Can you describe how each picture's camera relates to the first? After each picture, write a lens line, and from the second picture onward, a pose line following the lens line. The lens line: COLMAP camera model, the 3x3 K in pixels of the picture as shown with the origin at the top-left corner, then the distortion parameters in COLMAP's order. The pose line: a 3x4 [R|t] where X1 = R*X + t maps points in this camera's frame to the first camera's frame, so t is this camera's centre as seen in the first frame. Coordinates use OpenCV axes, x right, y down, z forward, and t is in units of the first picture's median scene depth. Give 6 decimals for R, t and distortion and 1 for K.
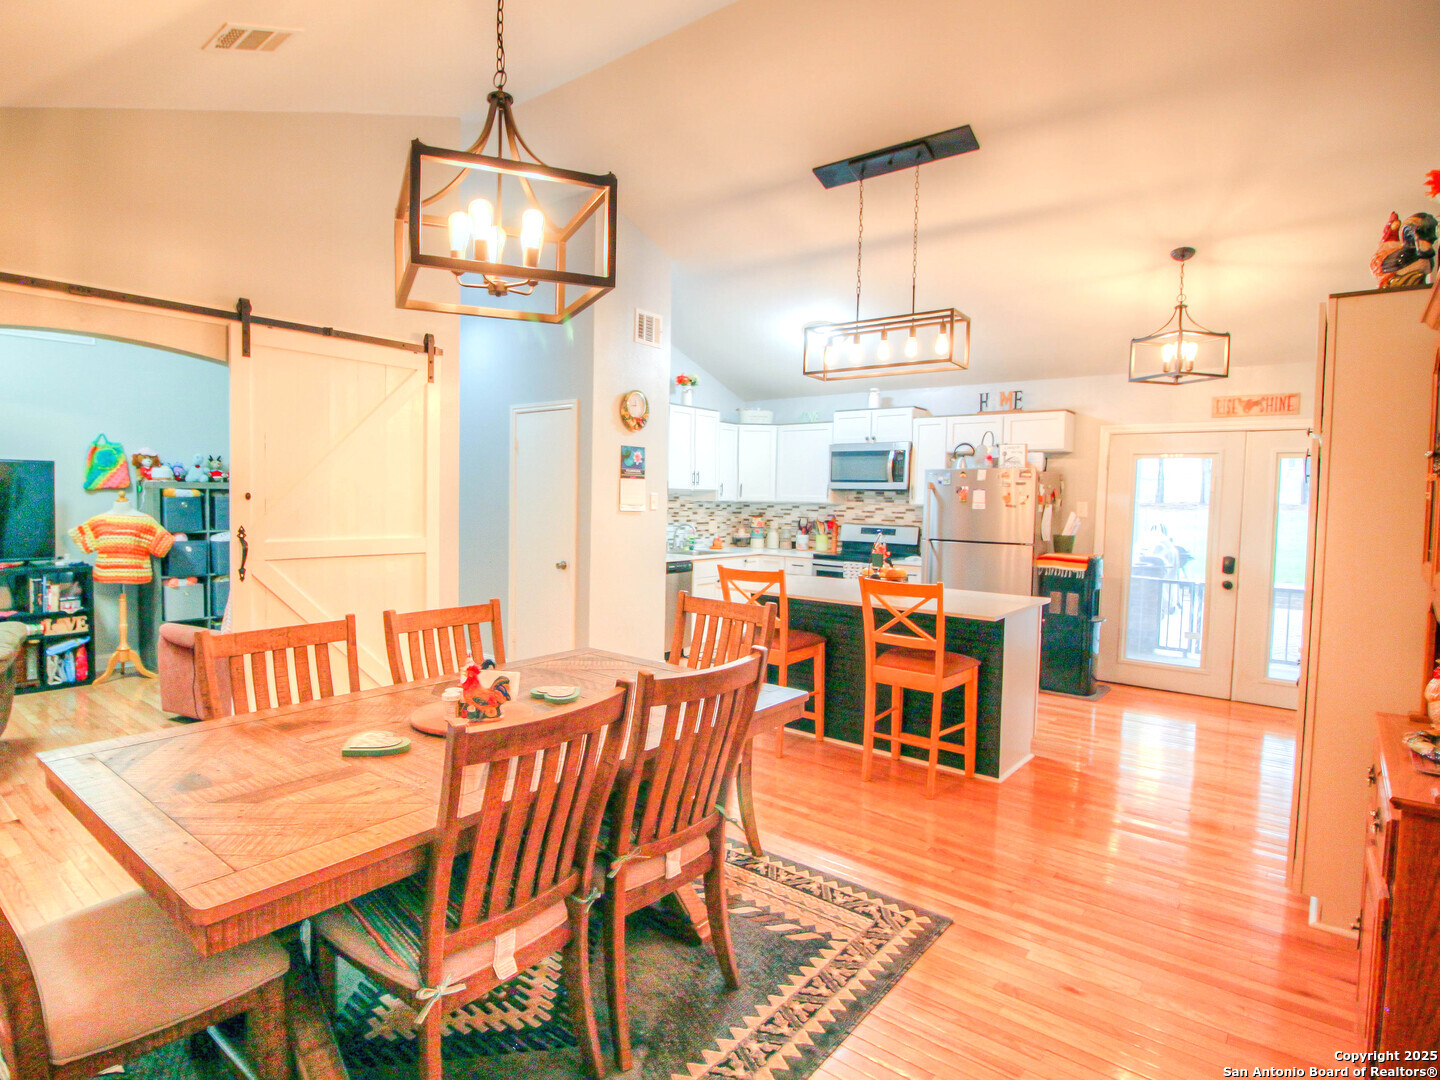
lens RADIAL K [[833.6, 0, 696.8], [0, 833.6, 529.7], [0, 0, 1]] dist [0.002346, -0.018427]
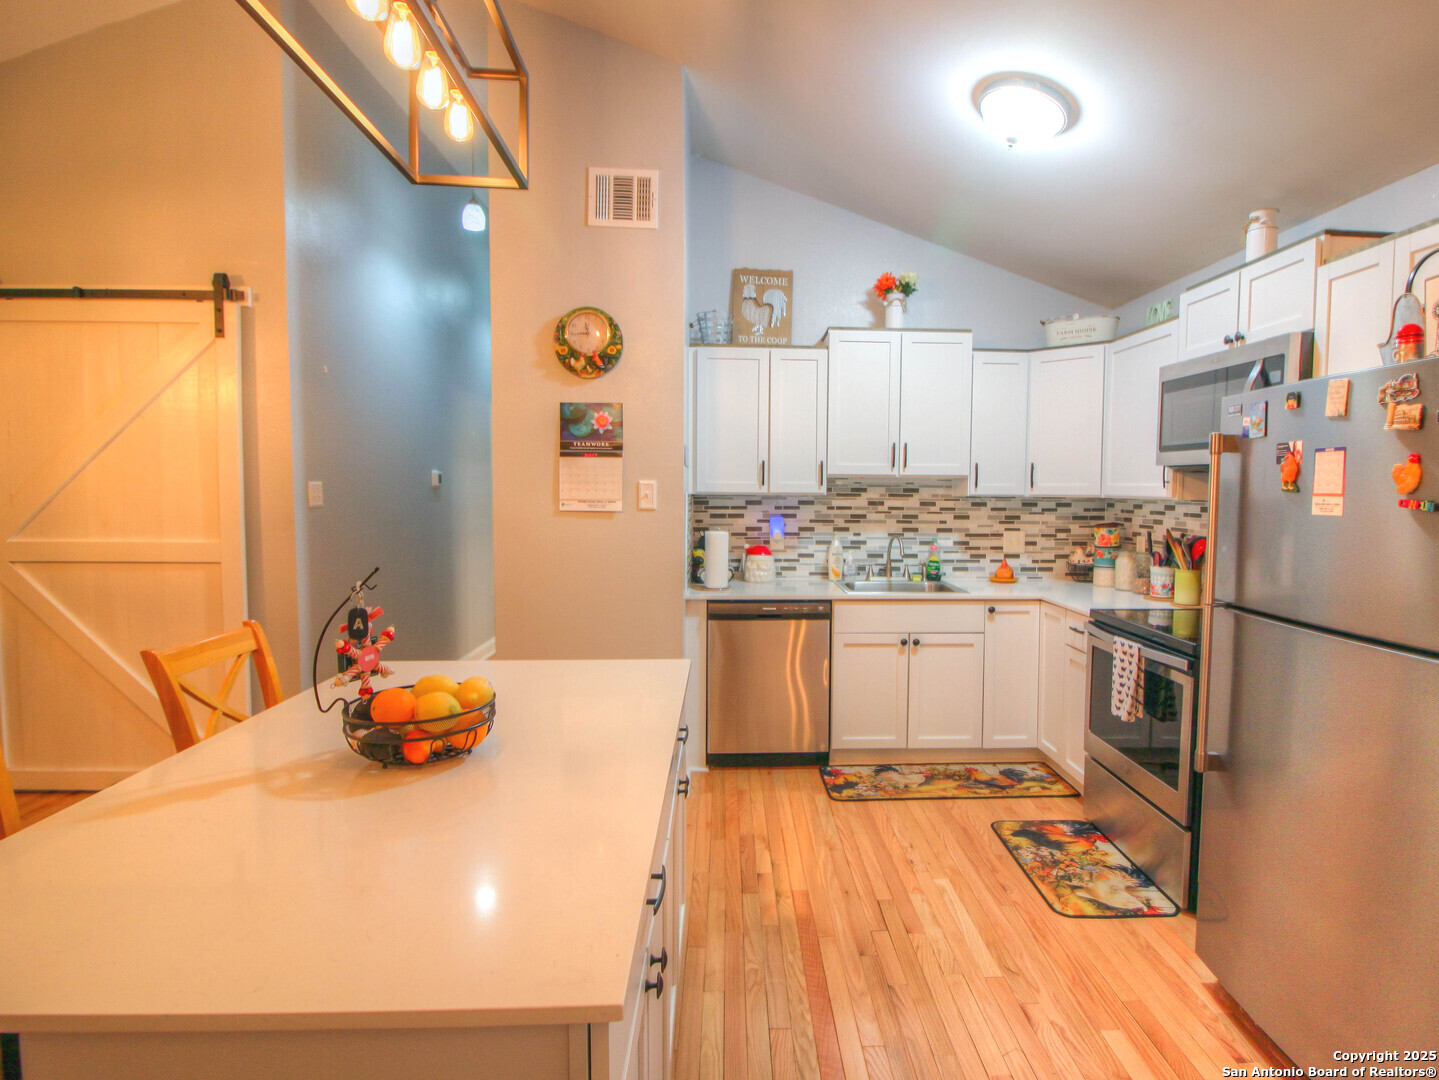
lens RADIAL K [[785.6, 0, 892.1], [0, 785.6, 536.0], [0, 0, 1]] dist [0.000987, -0.009483]
pose [[0.650249, 0.033671, -0.758975, 0.454347], [-0.027432, 0.999407, 0.020835, -0.020329], [0.759226, 0.007272, 0.650787, 0.731649]]
